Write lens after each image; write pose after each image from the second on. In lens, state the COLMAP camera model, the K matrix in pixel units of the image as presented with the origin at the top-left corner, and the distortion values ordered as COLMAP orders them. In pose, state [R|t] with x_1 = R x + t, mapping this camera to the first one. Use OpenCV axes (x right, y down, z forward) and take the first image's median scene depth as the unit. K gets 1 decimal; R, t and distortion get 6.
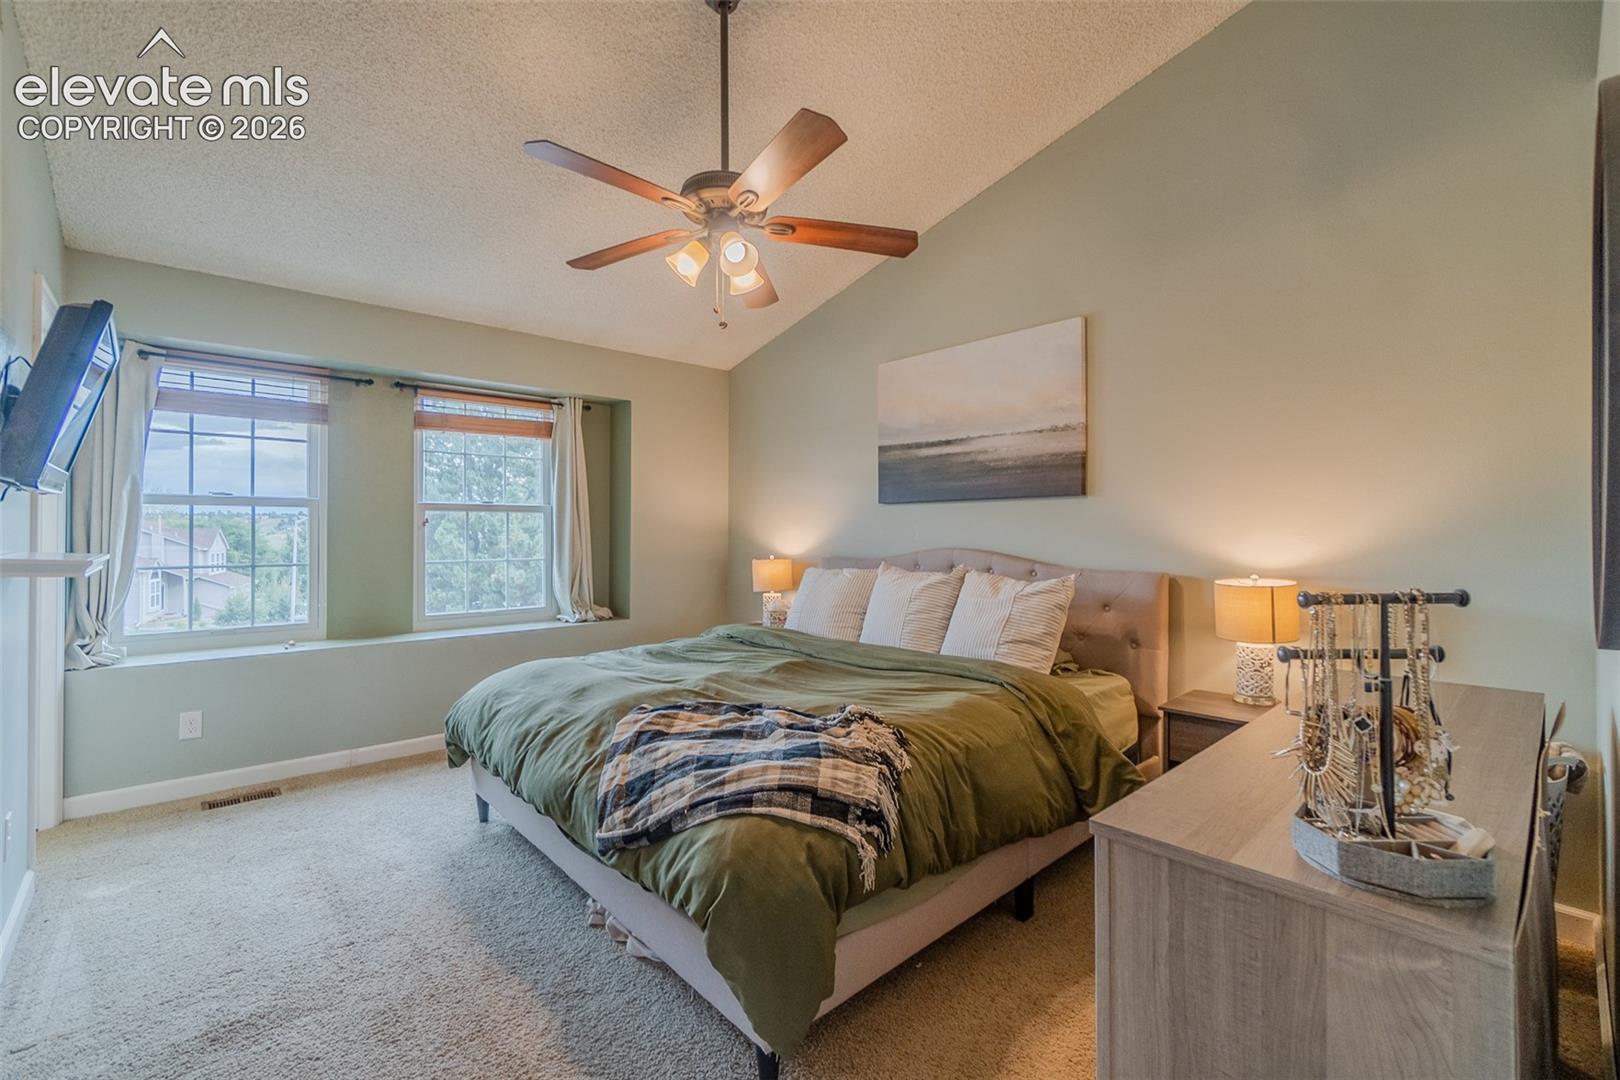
lens RADIAL K [[701.6, 0, 794.9], [0, 701.6, 523.4], [0, 0, 1]] dist [-0.020930, 0.000066]
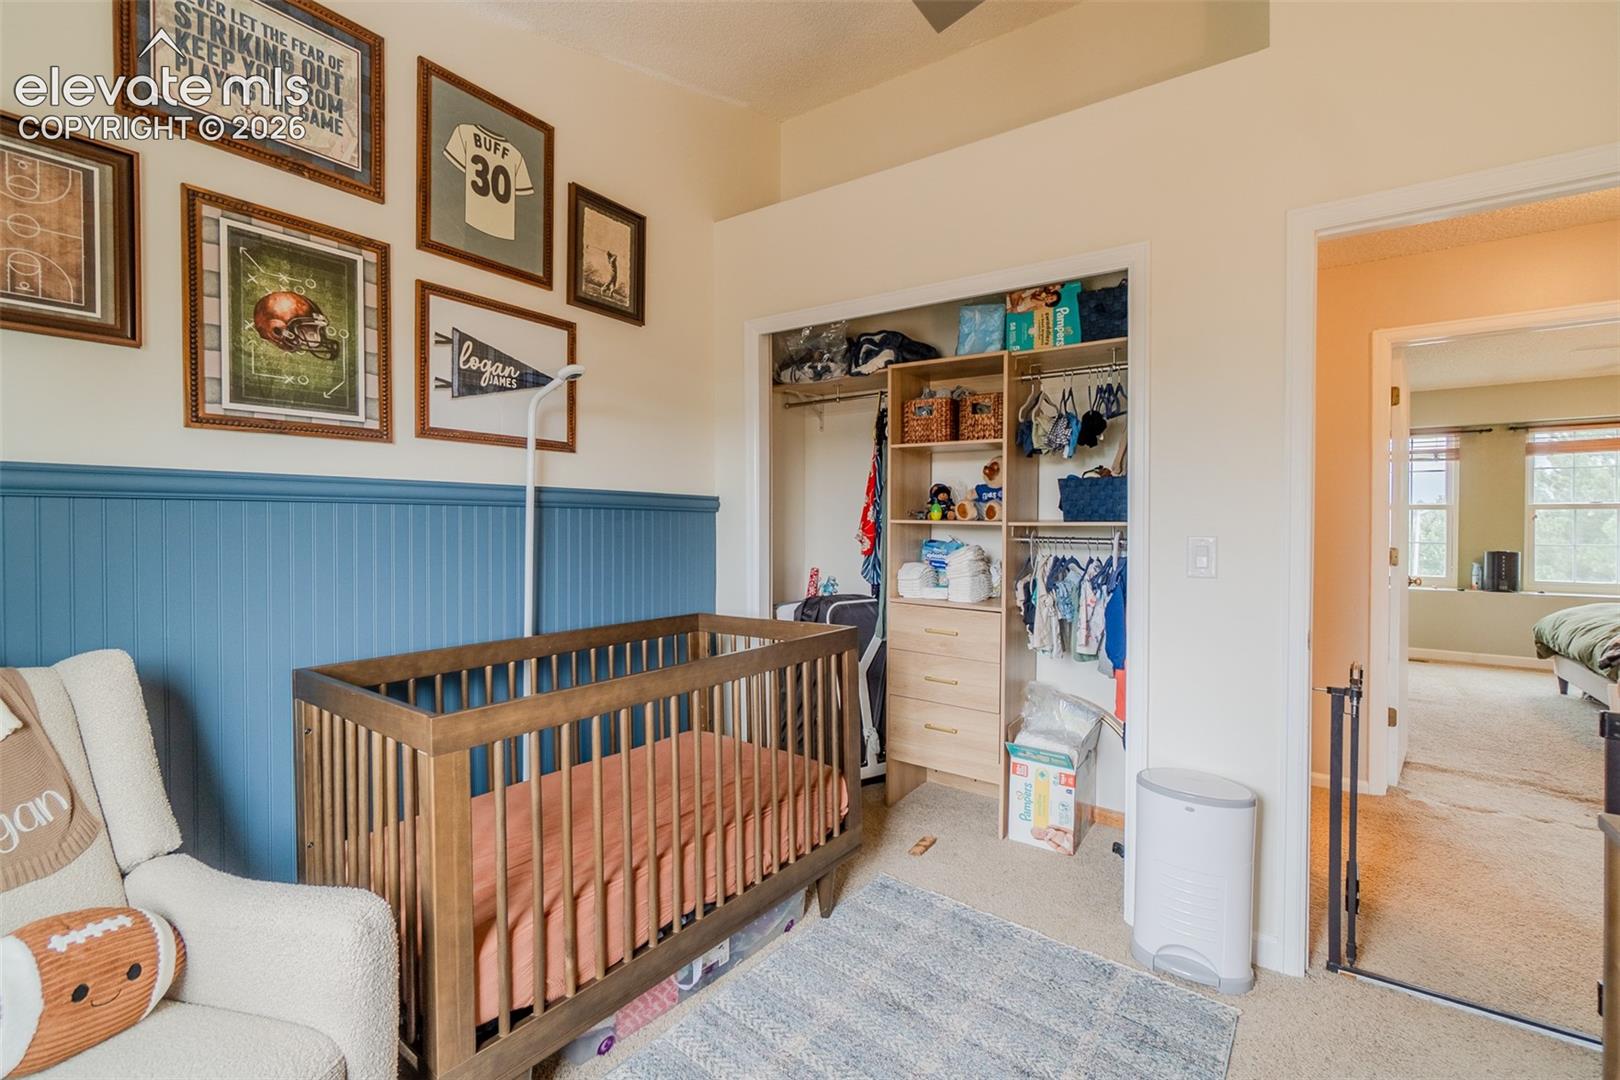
lens RADIAL K [[703.1, 0, 788.5], [0, 703.1, 529.2], [0, 0, 1]] dist [-0.004264, 0.000482]
pose [[0.218384, 0.014075, -0.975761, 1.152750], [0.004714, 0.999869, 0.015478, -0.011258], [0.975851, -0.007980, 0.218289, -1.749401]]
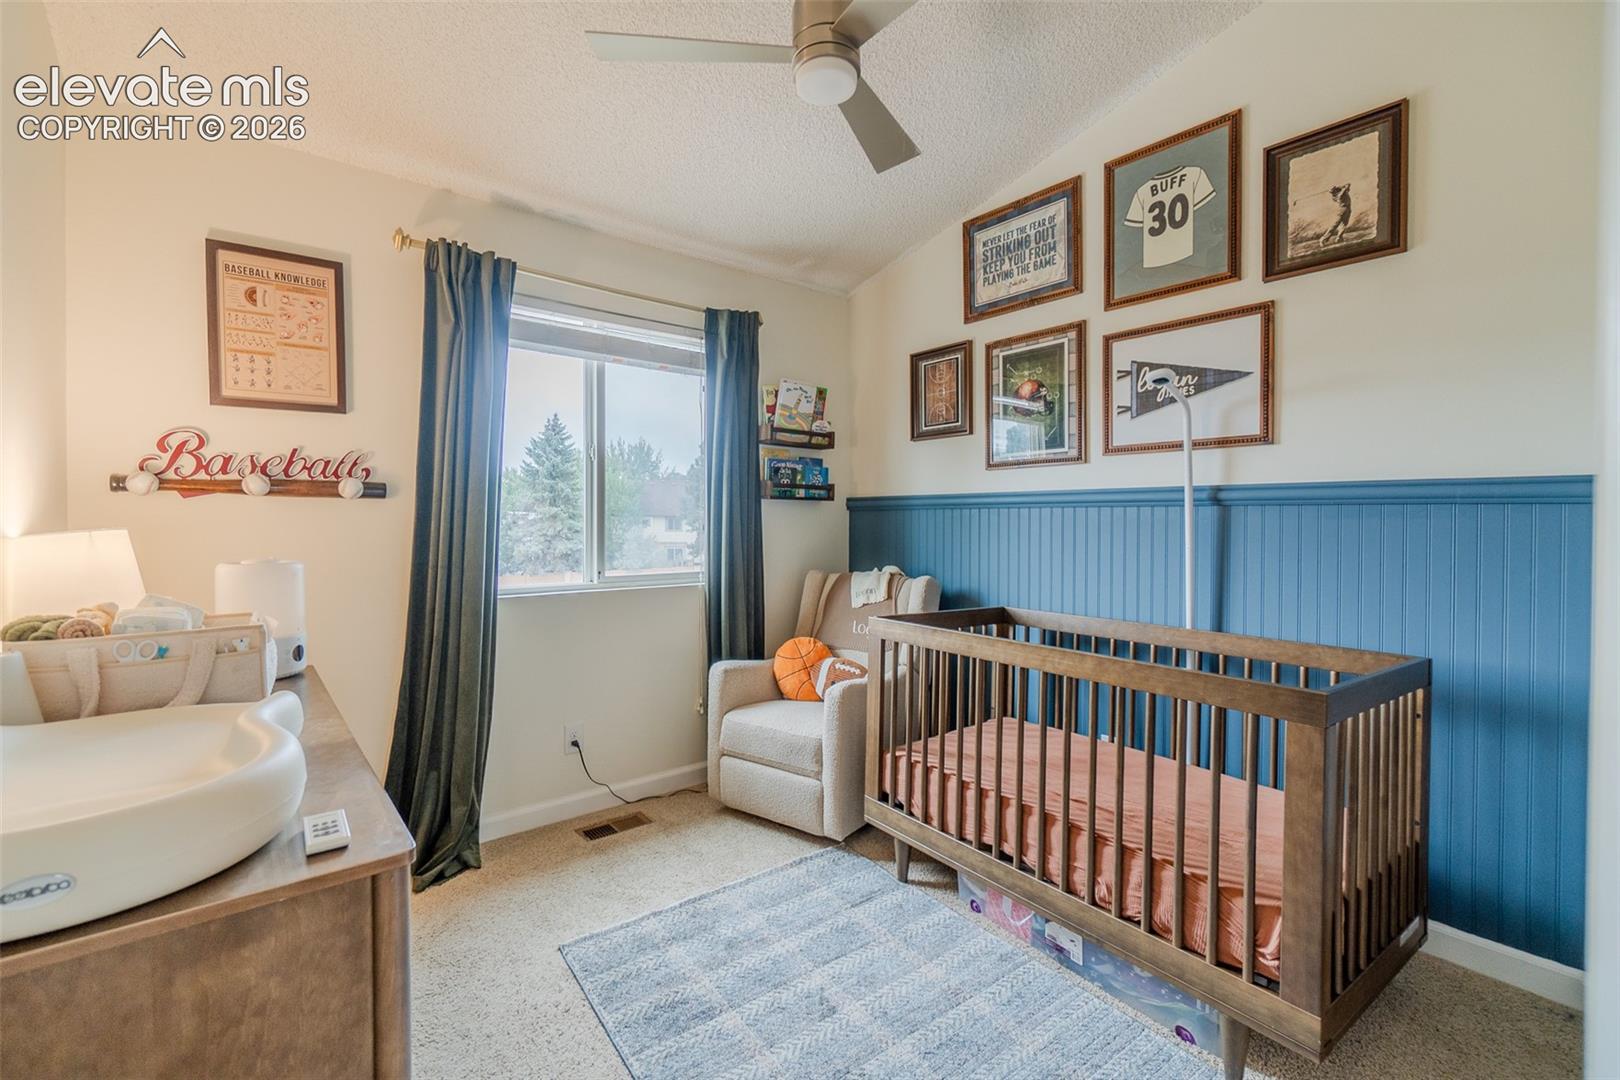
lens RADIAL K [[703.1, 0, 788.5], [0, 703.1, 529.2], [0, 0, 1]] dist [-0.004264, 0.000482]
pose [[-0.998403, -0.000942, 0.056478, 0.555304], [-0.000640, 0.999985, 0.005375, 0.001032], [-0.056482, 0.005330, -0.998389, -0.675637]]
